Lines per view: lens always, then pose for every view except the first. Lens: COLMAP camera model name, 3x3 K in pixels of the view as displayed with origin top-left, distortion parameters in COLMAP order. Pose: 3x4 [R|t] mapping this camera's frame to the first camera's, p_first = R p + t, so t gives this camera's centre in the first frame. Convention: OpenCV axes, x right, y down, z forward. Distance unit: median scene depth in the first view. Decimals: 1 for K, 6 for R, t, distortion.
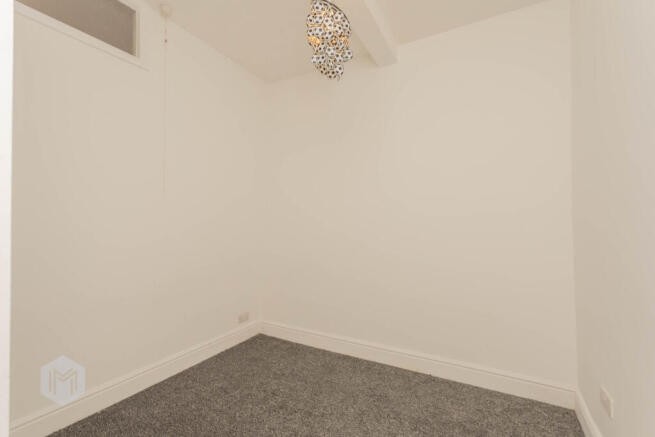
lens RADIAL K [[297.0, 0, 325.3], [0, 297.0, 213.3], [0, 0, 1]] dist [-0.000739, -0.000487]
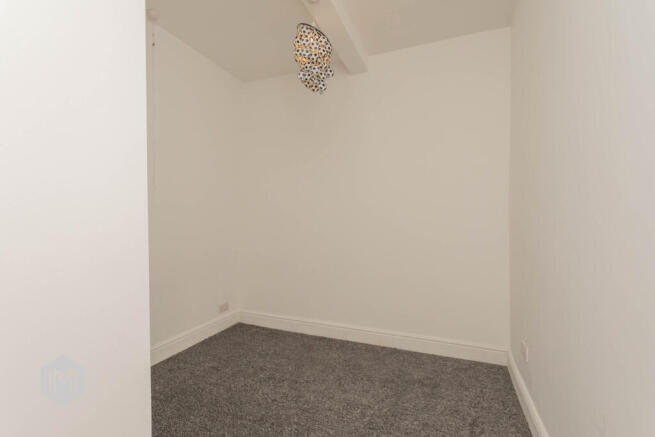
lens RADIAL K [[297.0, 0, 325.3], [0, 297.0, 213.3], [0, 0, 1]] dist [-0.000739, -0.000487]
pose [[0.993712, 0.001487, 0.111957, -0.065218], [-0.003459, 0.999842, 0.017422, -0.004828], [-0.111914, -0.017699, 0.993560, -0.149979]]
